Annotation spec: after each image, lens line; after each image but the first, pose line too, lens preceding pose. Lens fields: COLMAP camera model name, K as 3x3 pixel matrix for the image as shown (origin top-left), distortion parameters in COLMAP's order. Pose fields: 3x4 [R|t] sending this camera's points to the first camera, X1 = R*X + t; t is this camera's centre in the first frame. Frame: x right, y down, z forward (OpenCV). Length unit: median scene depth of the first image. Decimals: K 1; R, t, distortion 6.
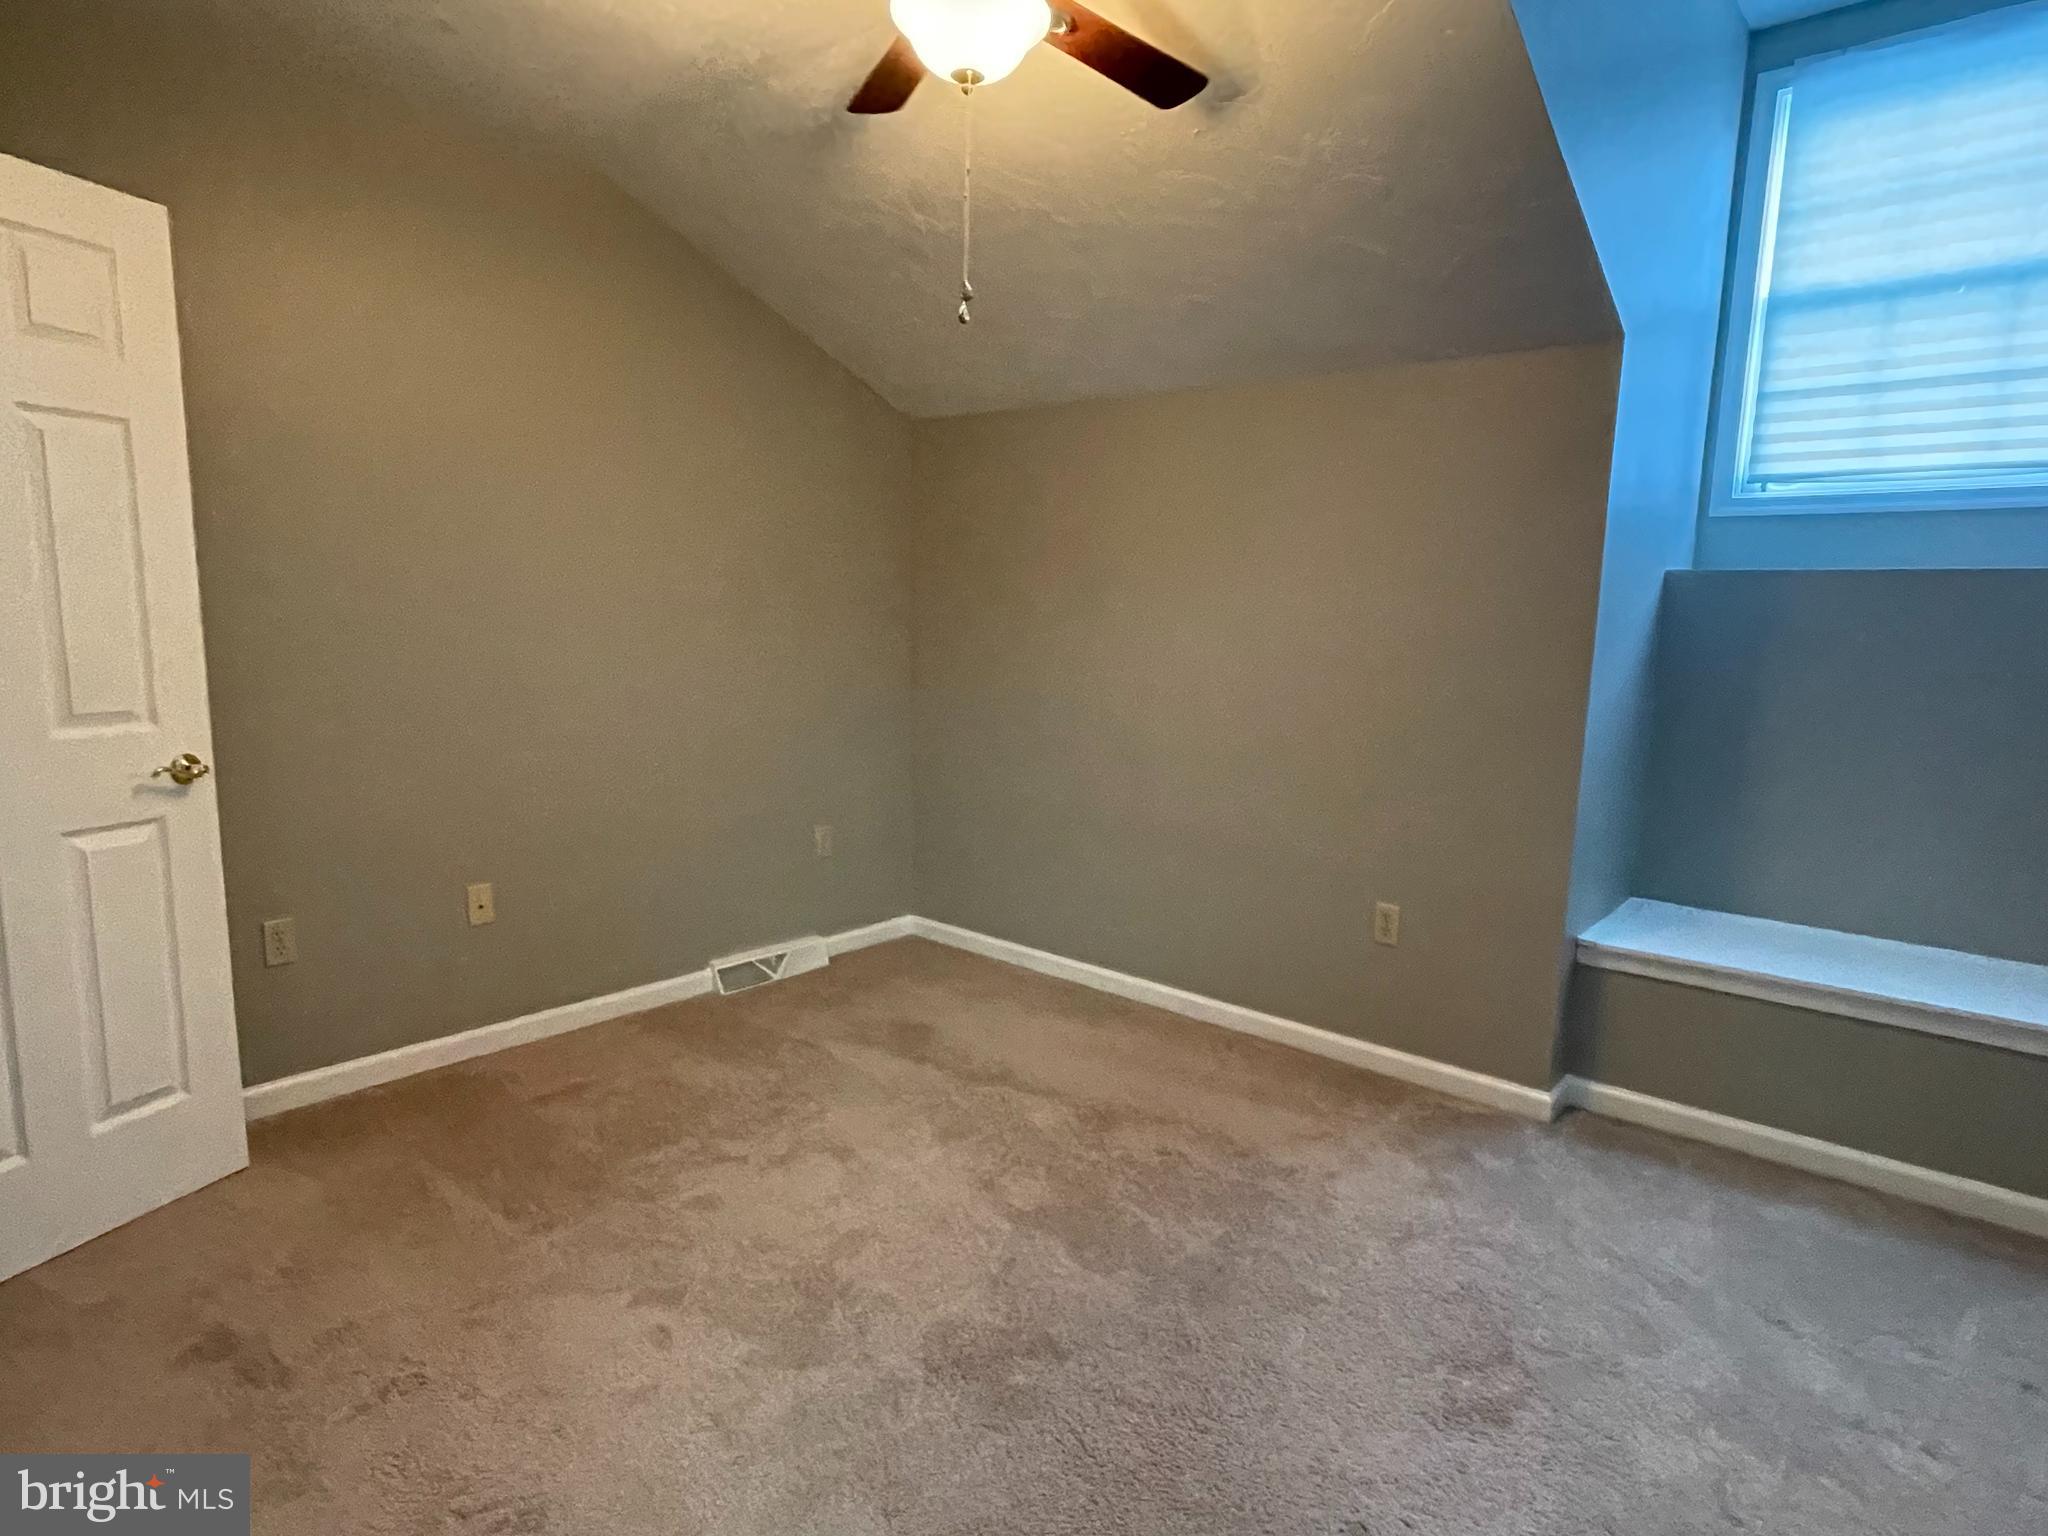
lens RADIAL K [[1073.9, 0, 1024.6], [0, 1073.9, 754.6], [0, 0, 1]] dist [-0.002151, -0.000999]
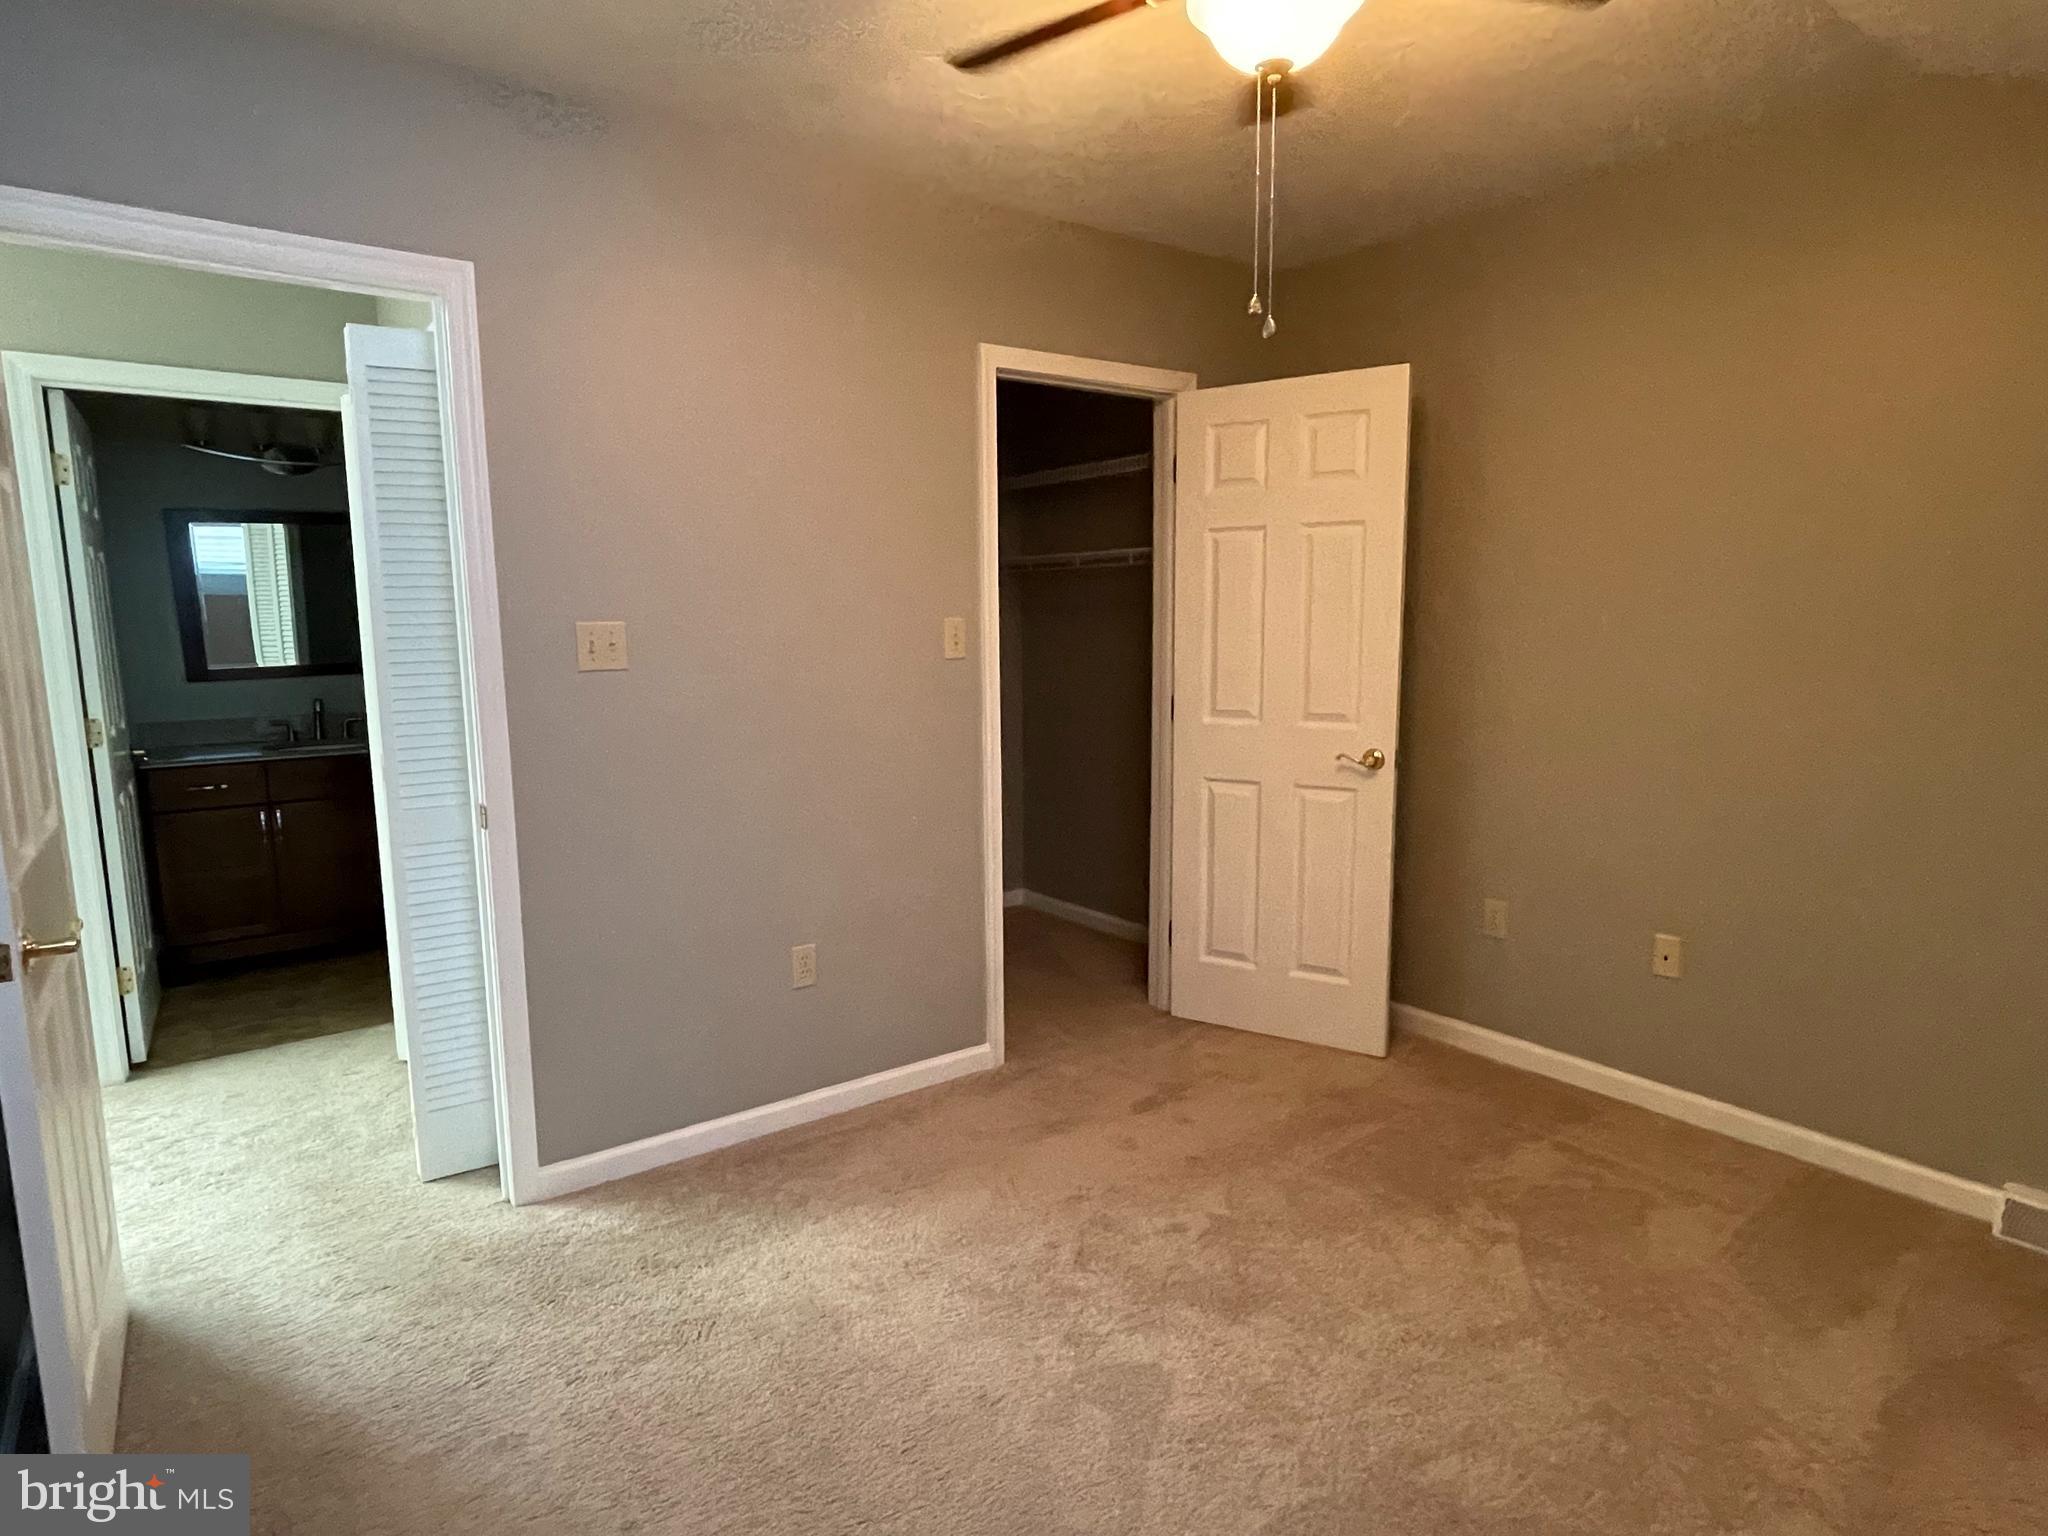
lens RADIAL K [[1126.7, 0, 994.5], [0, 1126.7, 770.2], [0, 0, 1]] dist [-0.000925, -0.000900]
pose [[-0.214431, 0.119697, -0.969377, 0.784484], [-0.119381, 0.981810, 0.147639, -0.135104], [0.969416, 0.147384, -0.196241, 0.820874]]
